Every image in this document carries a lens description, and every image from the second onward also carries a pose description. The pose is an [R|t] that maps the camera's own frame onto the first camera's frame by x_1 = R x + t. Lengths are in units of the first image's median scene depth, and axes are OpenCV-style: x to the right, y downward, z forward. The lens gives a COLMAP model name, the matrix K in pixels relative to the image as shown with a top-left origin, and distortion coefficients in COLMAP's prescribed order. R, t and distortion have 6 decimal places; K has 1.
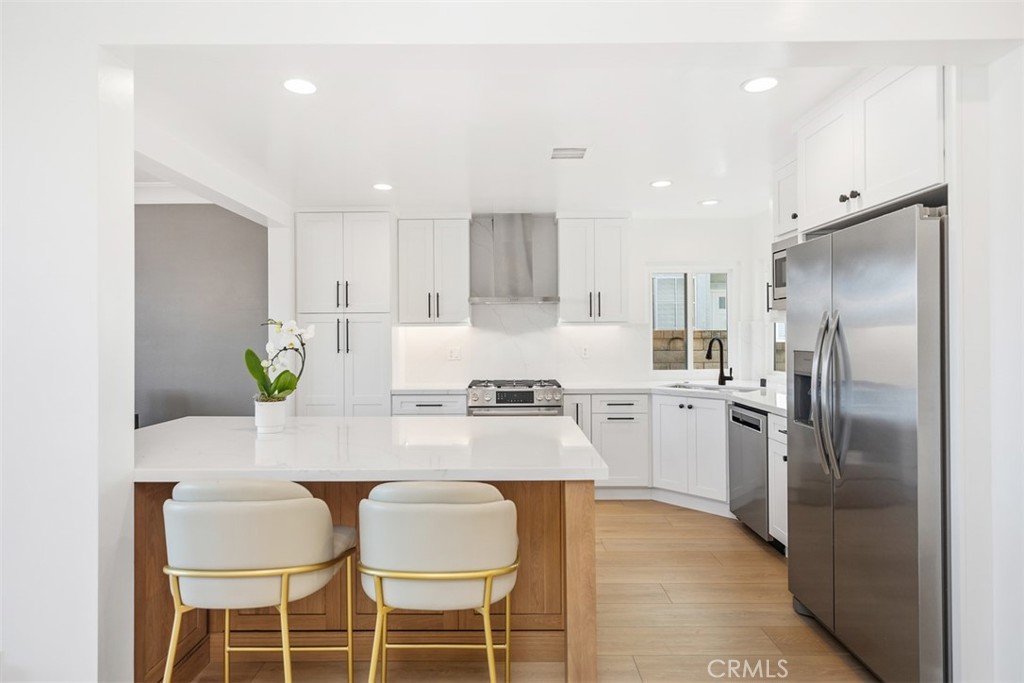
lens RADIAL K [[559.7, 0, 509.3], [0, 559.7, 337.4], [0, 0, 1]] dist [0.000523, 0.000062]
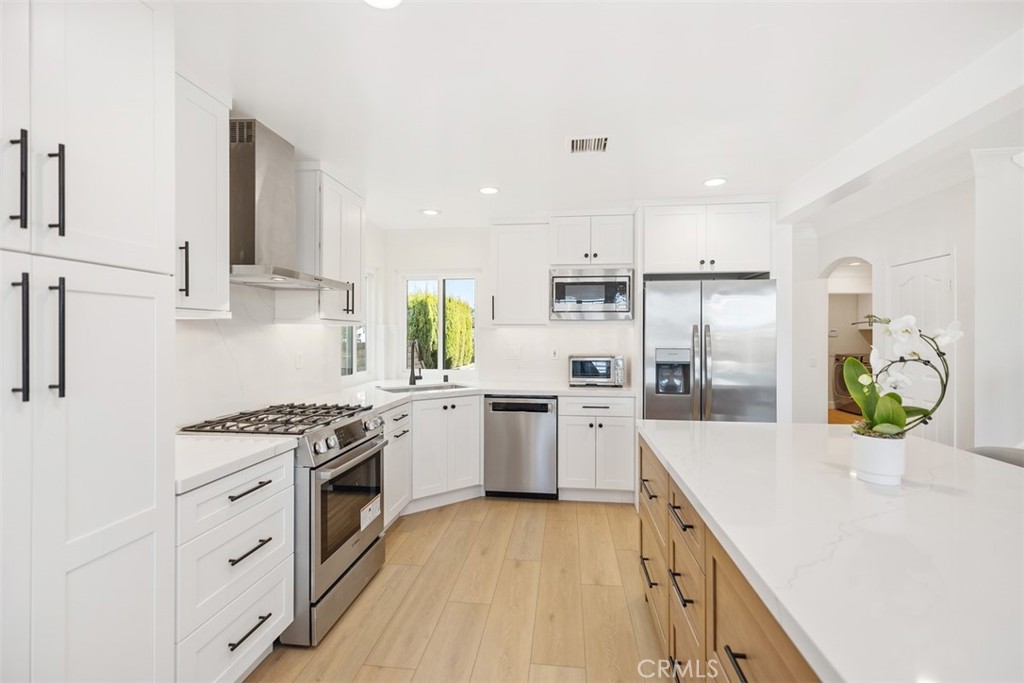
lens RADIAL K [[465.9, 0, 511.0], [0, 465.9, 336.5], [0, 0, 1]] dist [0.001287, -0.000643]
pose [[0.117579, 0.004602, 0.993053, -0.495869], [-0.000816, 0.999989, -0.004538, -0.002334], [-0.993063, -0.000277, 0.117581, 0.744791]]
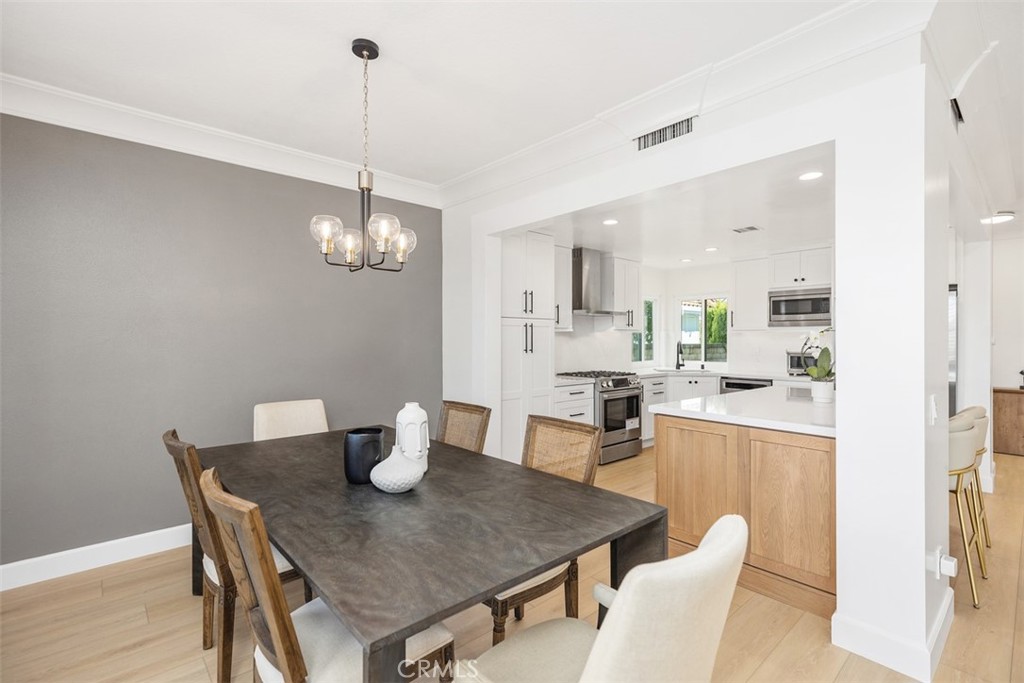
lens RADIAL K [[470.2, 0, 513.2], [0, 470.2, 337.8], [0, 0, 1]] dist [0.015981, 0.000046]
pose [[0.740561, 0.008236, 0.671939, -0.971084], [-0.003989, 0.999961, -0.007860, 0.004543], [-0.671978, 0.003141, 0.740565, 0.303343]]
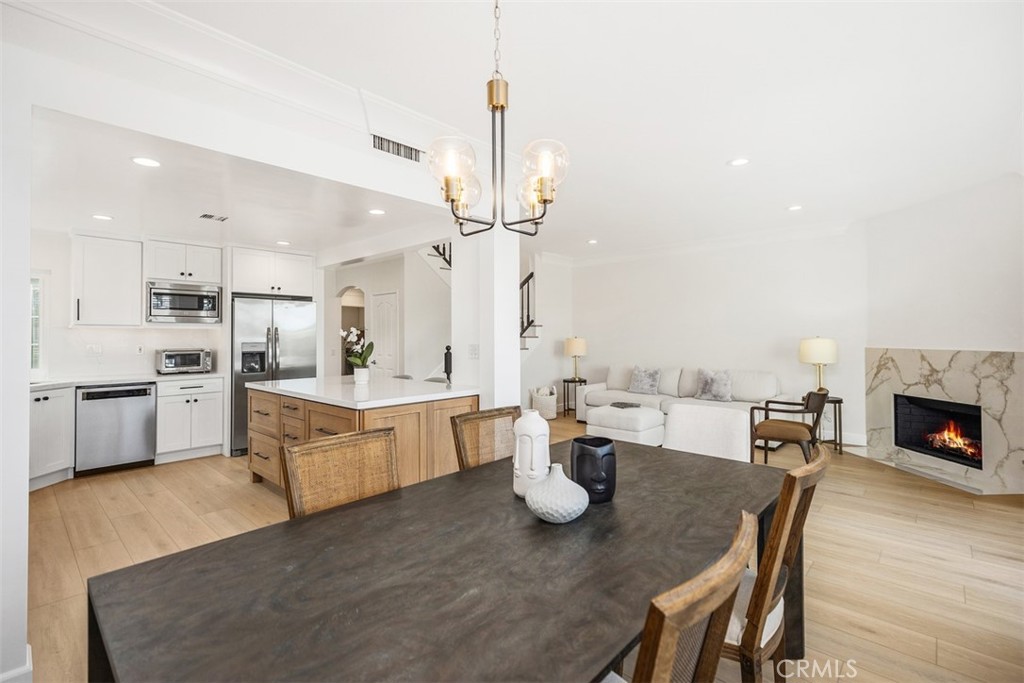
lens RADIAL K [[463.5, 0, 509.5], [0, 463.5, 330.3], [0, 0, 1]] dist [0.002992, 0.000019]
pose [[-0.737115, 0.015179, 0.675597, -0.974269], [0.007159, 0.999867, -0.014654, 0.004303], [-0.675730, -0.005965, -0.737125, 0.999458]]
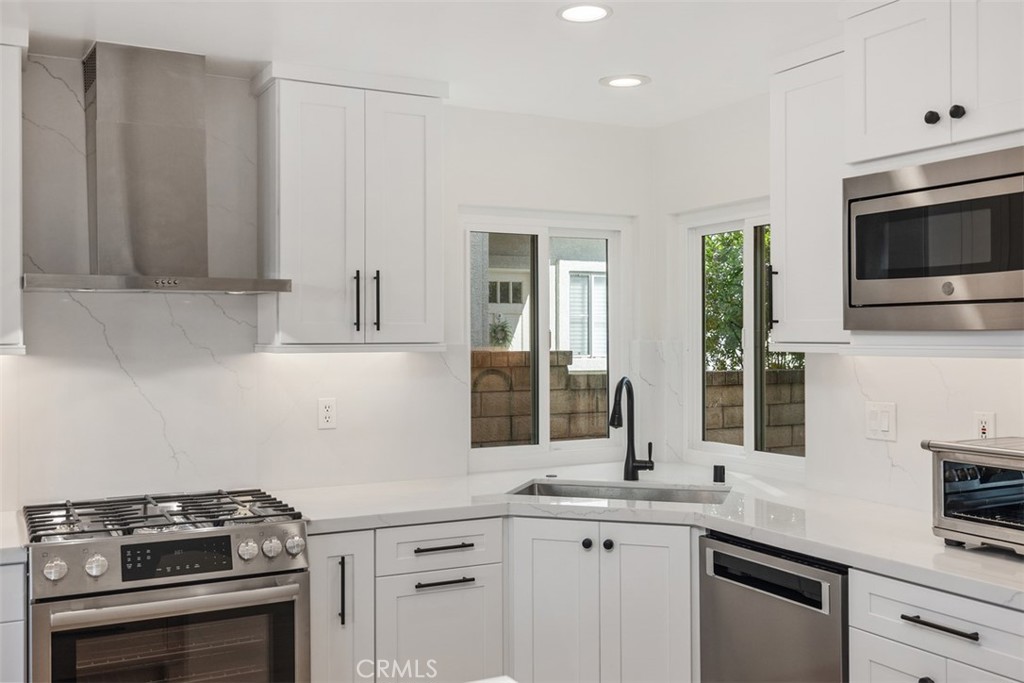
lens RADIAL K [[986.7, 0, 507.0], [0, 986.7, 330.1], [0, 0, 1]] dist [0.003614, 0.001186]
pose [[0.883578, 0.006848, 0.468234, -0.098674], [-0.000953, 0.999917, -0.012827, -0.029873], [-0.468283, 0.010887, 0.883511, 0.339811]]
